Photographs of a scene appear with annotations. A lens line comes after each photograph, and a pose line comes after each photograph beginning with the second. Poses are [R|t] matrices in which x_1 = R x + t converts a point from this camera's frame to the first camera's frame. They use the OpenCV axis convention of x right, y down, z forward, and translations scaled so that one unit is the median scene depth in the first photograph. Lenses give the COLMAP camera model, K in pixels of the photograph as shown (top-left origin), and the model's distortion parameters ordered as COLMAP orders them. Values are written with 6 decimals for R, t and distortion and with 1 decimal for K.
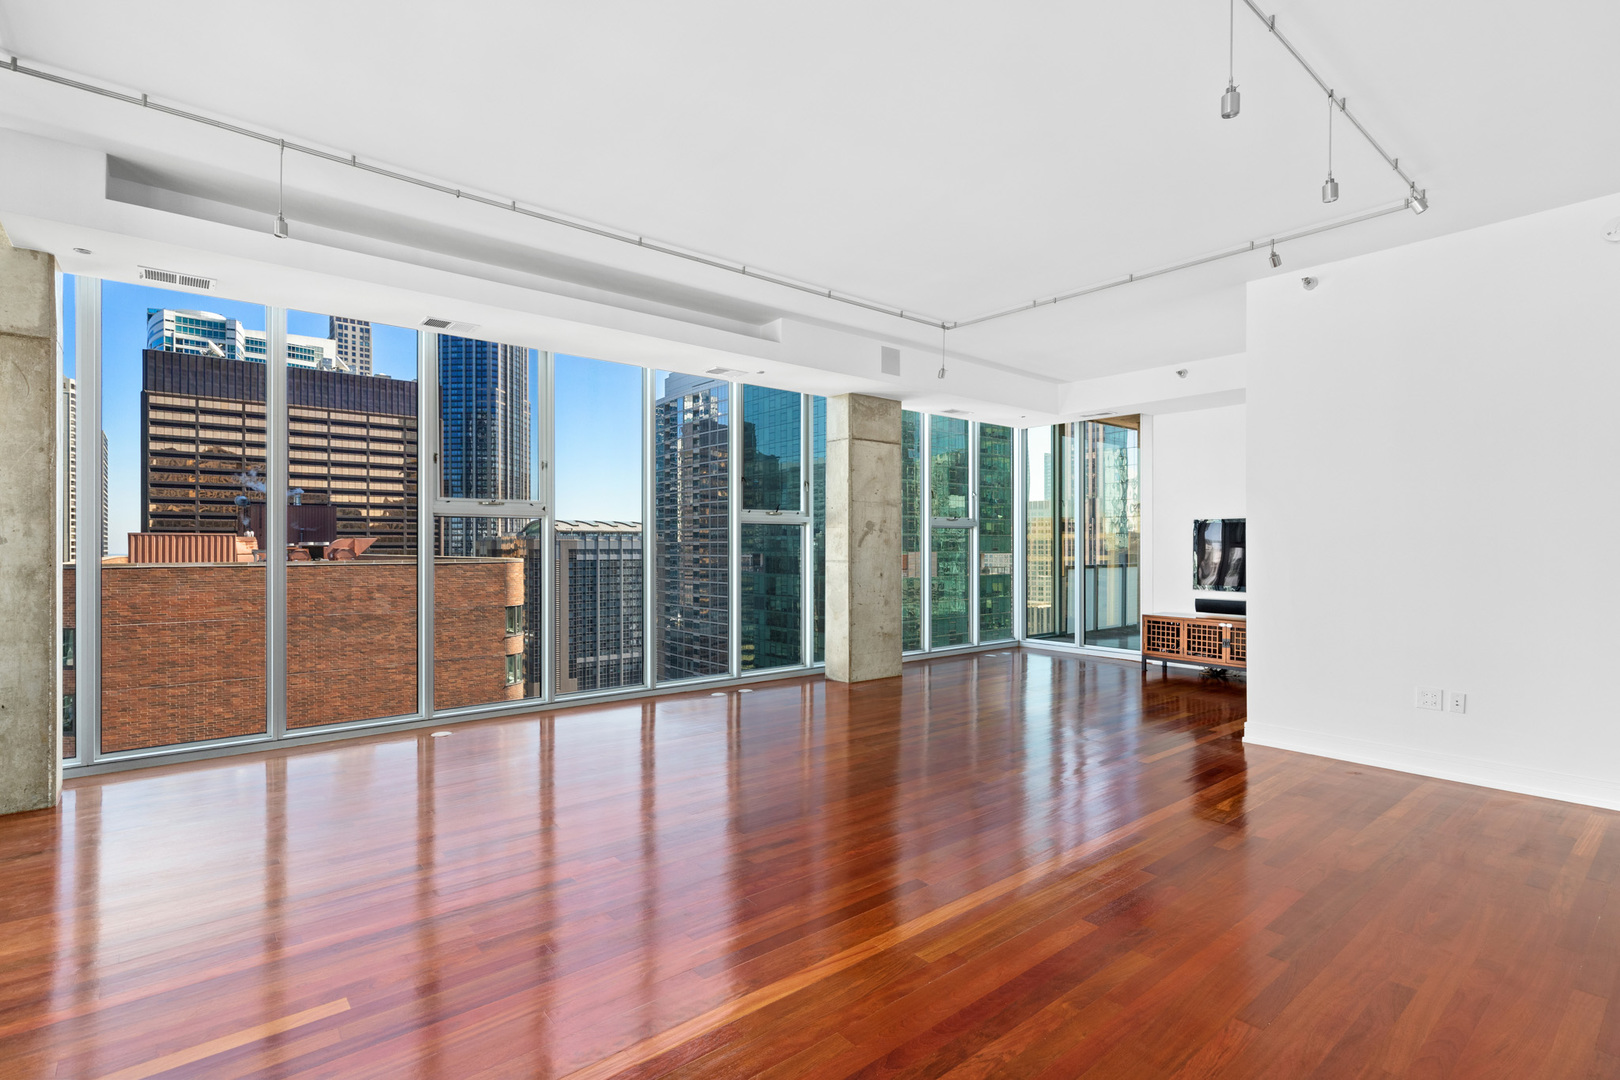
lens RADIAL K [[777.7, 0, 806.9], [0, 777.7, 546.1], [0, 0, 1]] dist [-0.001459, -0.000139]
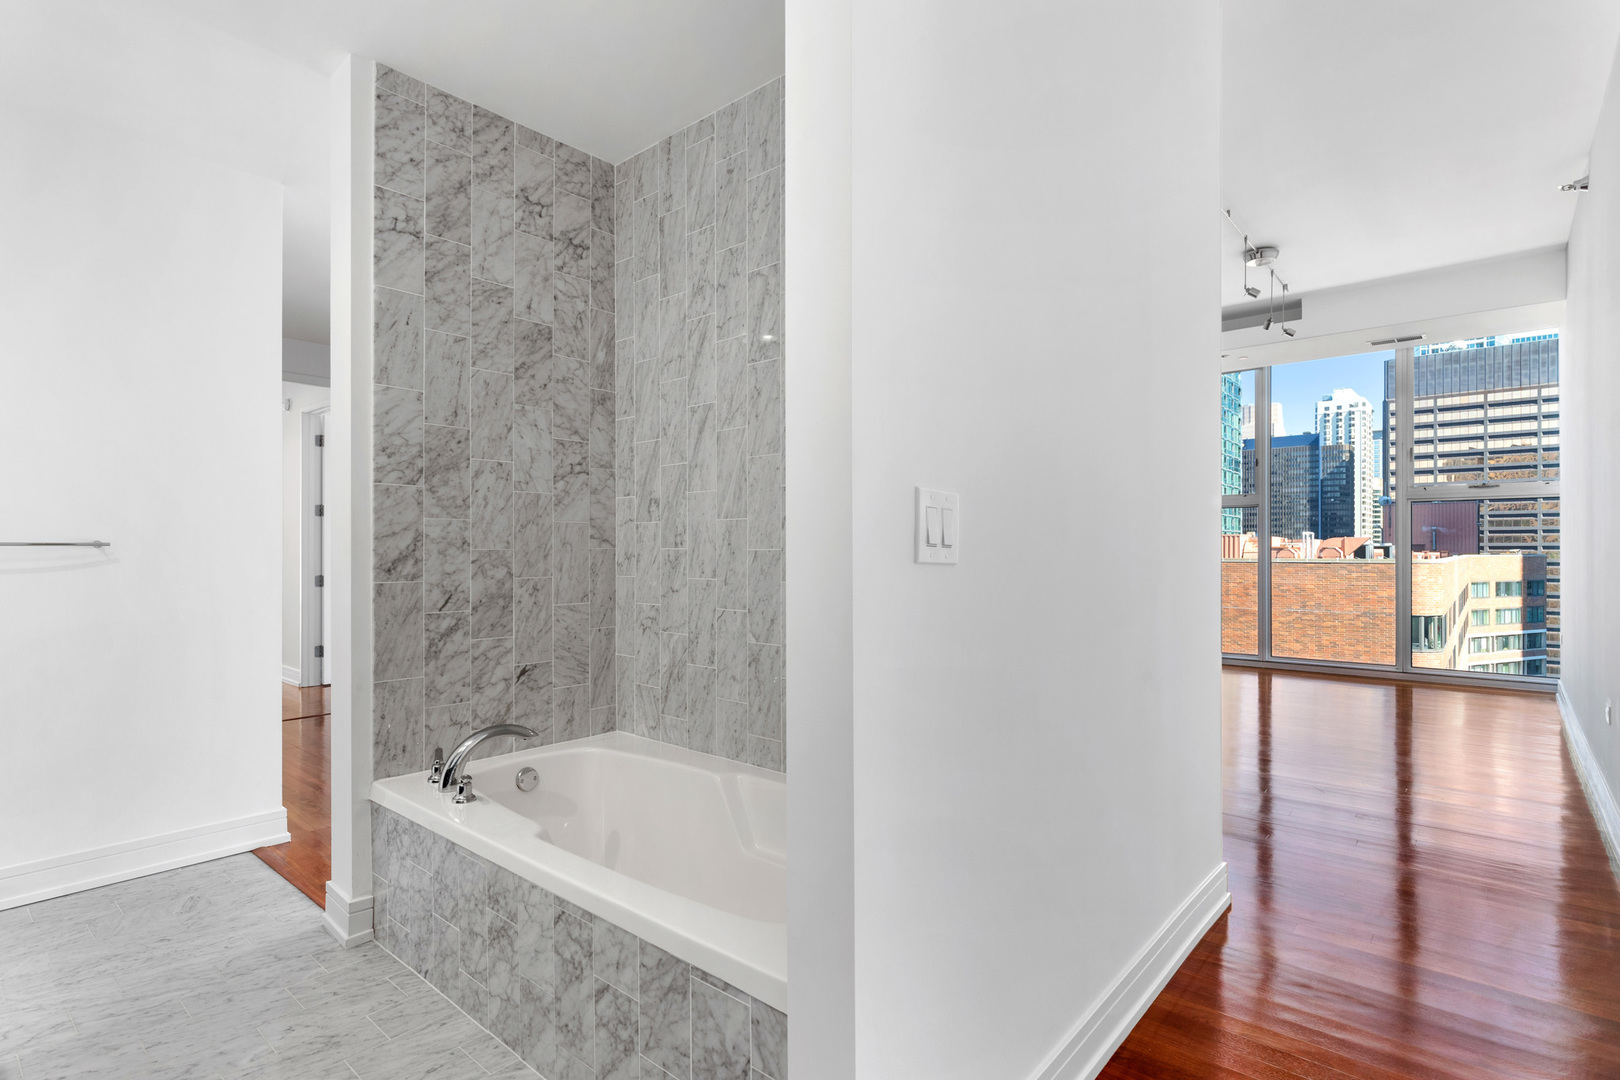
lens RADIAL K [[794.0, 0, 814.6], [0, 794.0, 547.8], [0, 0, 1]] dist [0.003022, 0.000827]
pose [[0.165704, -0.000242, -0.986175, 0.368383], [0.000577, 1.000000, -0.000148, 0.003941], [0.986175, -0.000545, 0.165704, 0.228303]]
